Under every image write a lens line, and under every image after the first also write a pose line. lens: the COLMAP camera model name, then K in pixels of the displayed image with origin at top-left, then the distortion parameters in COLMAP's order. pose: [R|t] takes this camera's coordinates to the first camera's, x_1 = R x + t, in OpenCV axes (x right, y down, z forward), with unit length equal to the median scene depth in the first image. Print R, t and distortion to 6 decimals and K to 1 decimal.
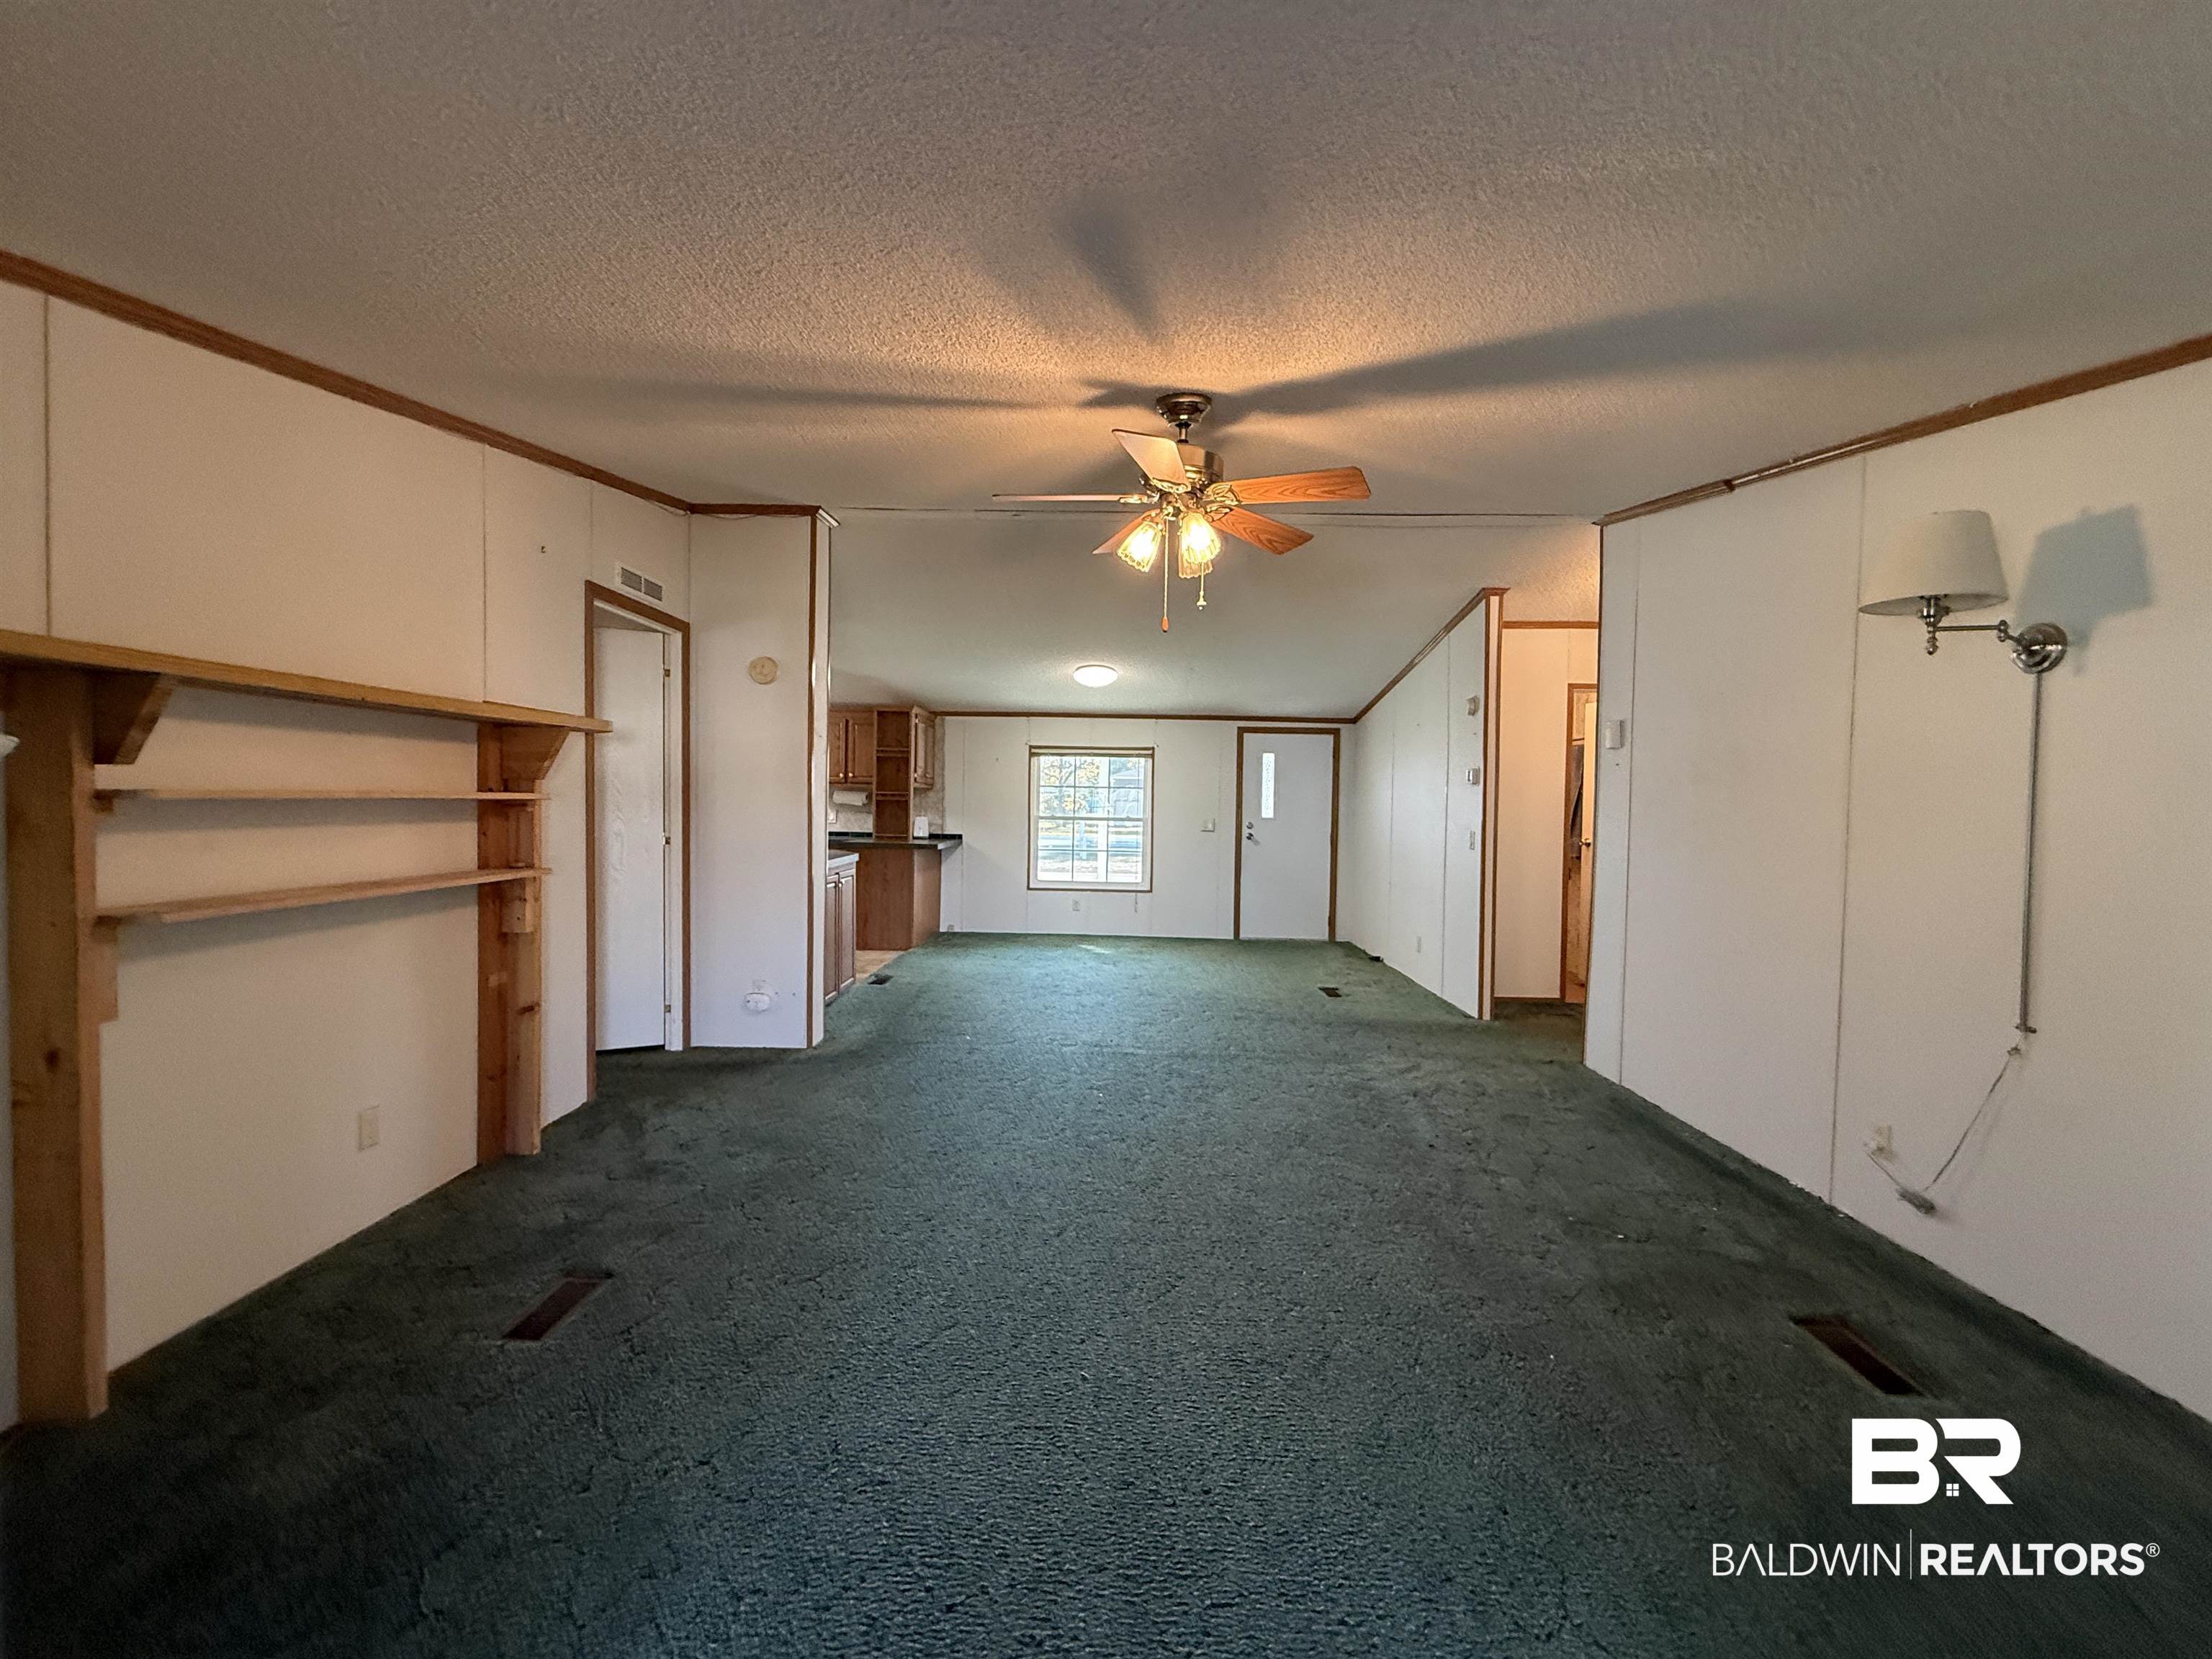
lens RADIAL K [[885.8, 0, 1110.1], [0, 885.8, 824.5], [0, 0, 1]] dist [0.002036, 0.000147]
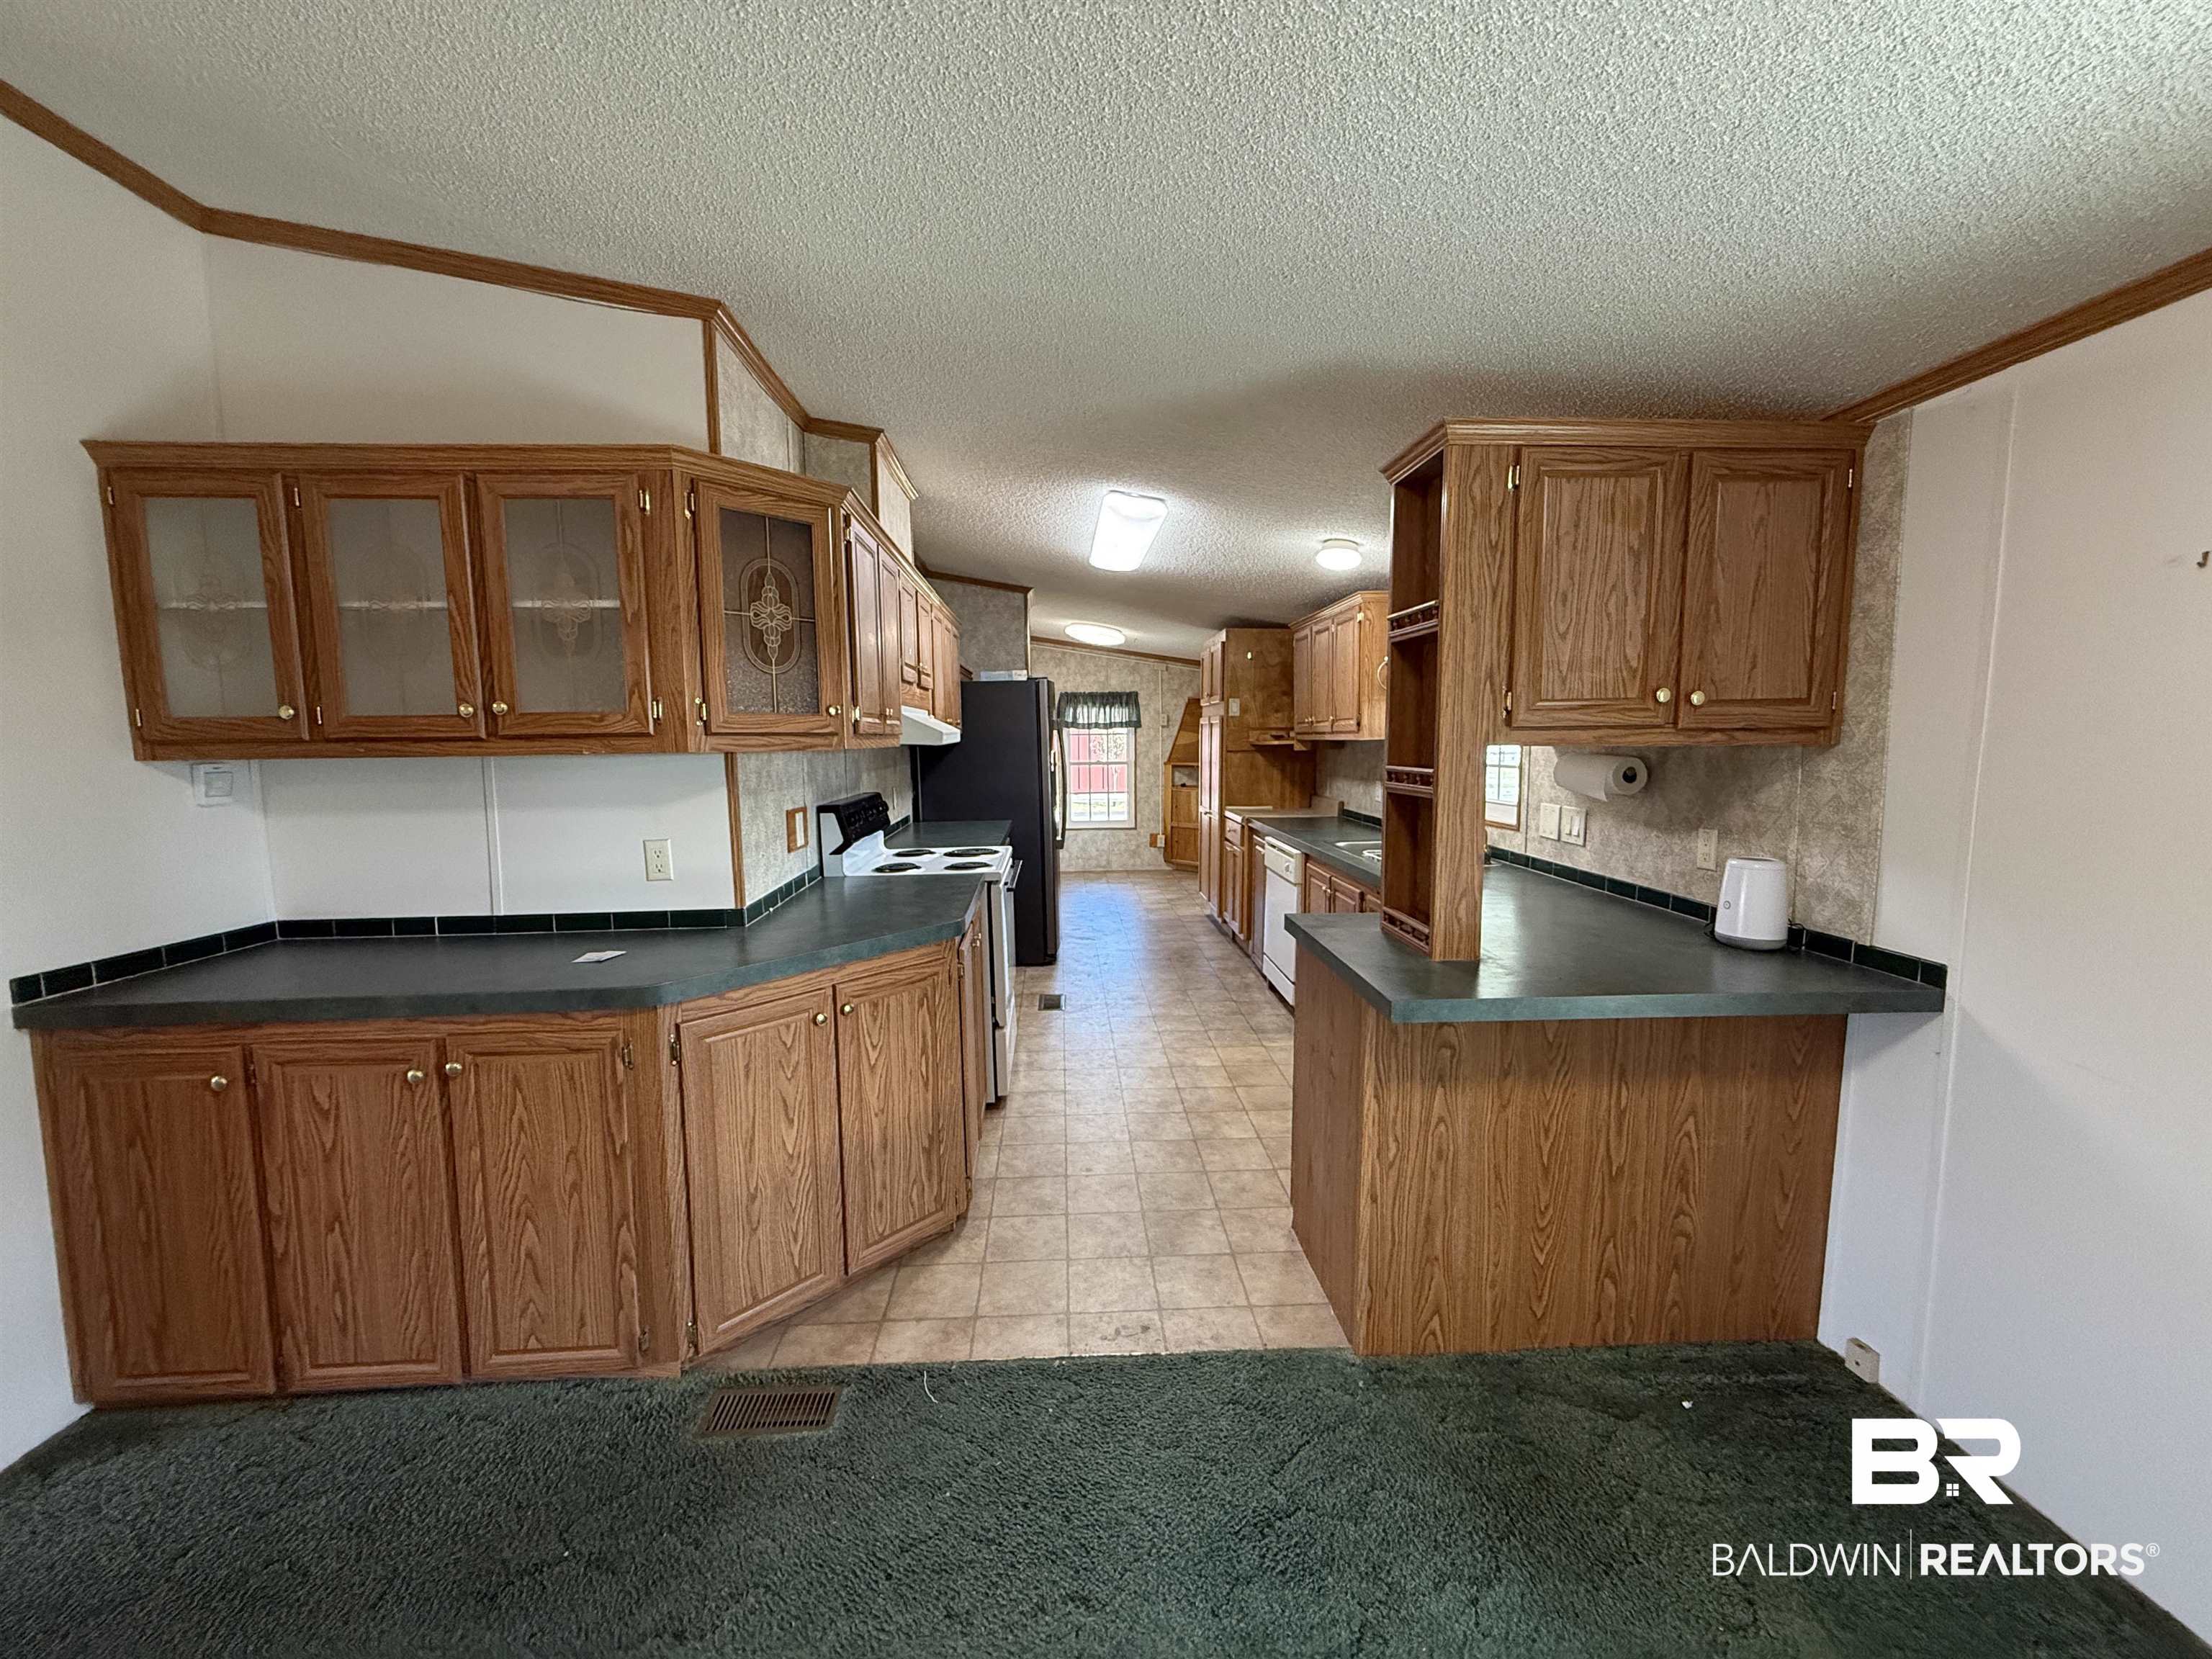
lens RADIAL K [[885.8, 0, 1104.9], [0, 885.8, 820.5], [0, 0, 1]] dist [0.002036, 0.000147]
pose [[0.071545, 0.096276, -0.992780, 0.021031], [-0.019363, 0.995277, 0.095123, -0.038038], [0.997249, 0.012418, 0.073071, 0.789974]]
